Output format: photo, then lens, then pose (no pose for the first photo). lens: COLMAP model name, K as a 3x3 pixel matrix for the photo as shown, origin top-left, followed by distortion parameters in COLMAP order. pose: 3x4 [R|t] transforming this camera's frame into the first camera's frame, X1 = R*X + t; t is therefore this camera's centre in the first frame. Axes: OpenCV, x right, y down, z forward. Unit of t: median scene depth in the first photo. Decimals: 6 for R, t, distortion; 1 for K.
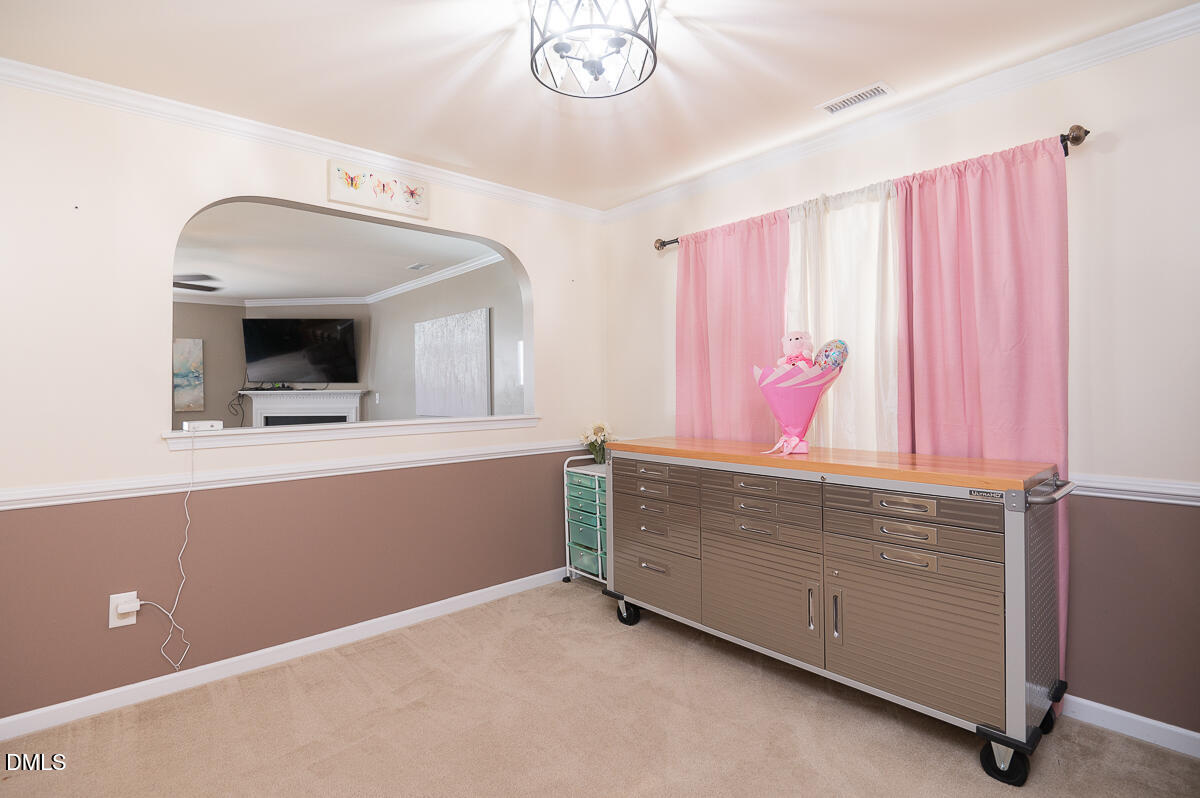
lens RADIAL K [[571.5, 0, 596.8], [0, 571.5, 378.0], [0, 0, 1]] dist [-0.014794, -0.000502]
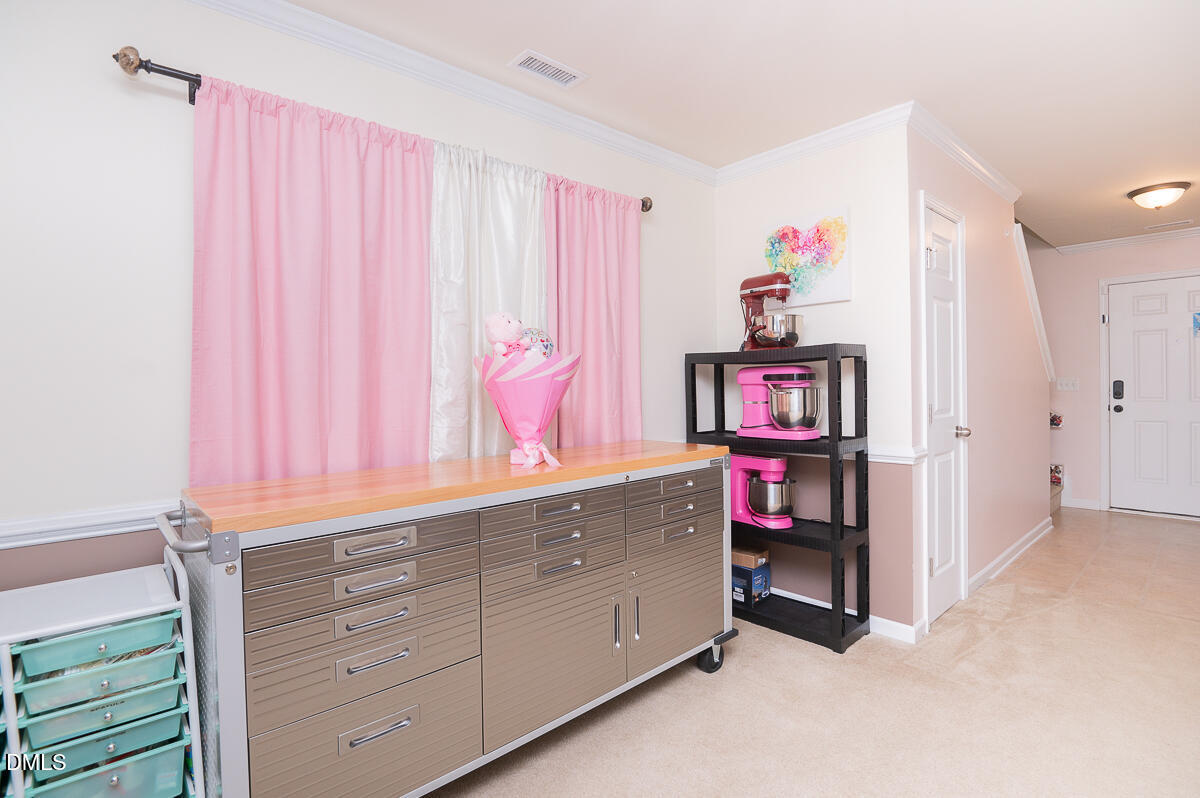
lens RADIAL K [[575.5, 0, 600.0], [0, 575.5, 399.0], [0, 0, 1]] dist [-0.001046, -0.013048]
pose [[-0.004523, -0.006073, 0.999971, -0.163154], [0.003286, 0.999976, 0.006088, 0.012376], [-0.999984, 0.003314, -0.004503, 0.315900]]
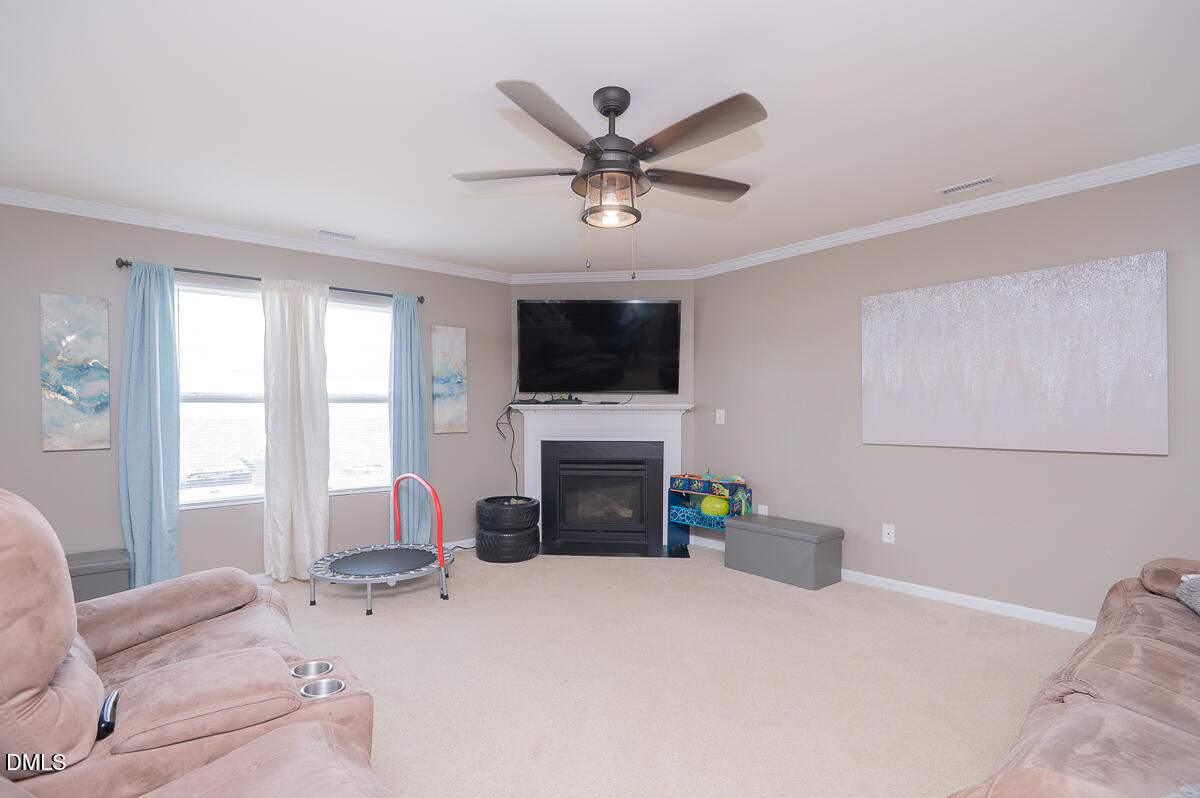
lens RADIAL K [[557.3, 0, 601.9], [0, 557.3, 414.1], [0, 0, 1]] dist [-0.001699, -0.012007]
pose [[0.999582, 0.010744, -0.026826, -0.517946], [-0.010169, 0.999717, 0.021497, 0.019674], [0.027049, -0.021215, 0.999409, 0.331936]]
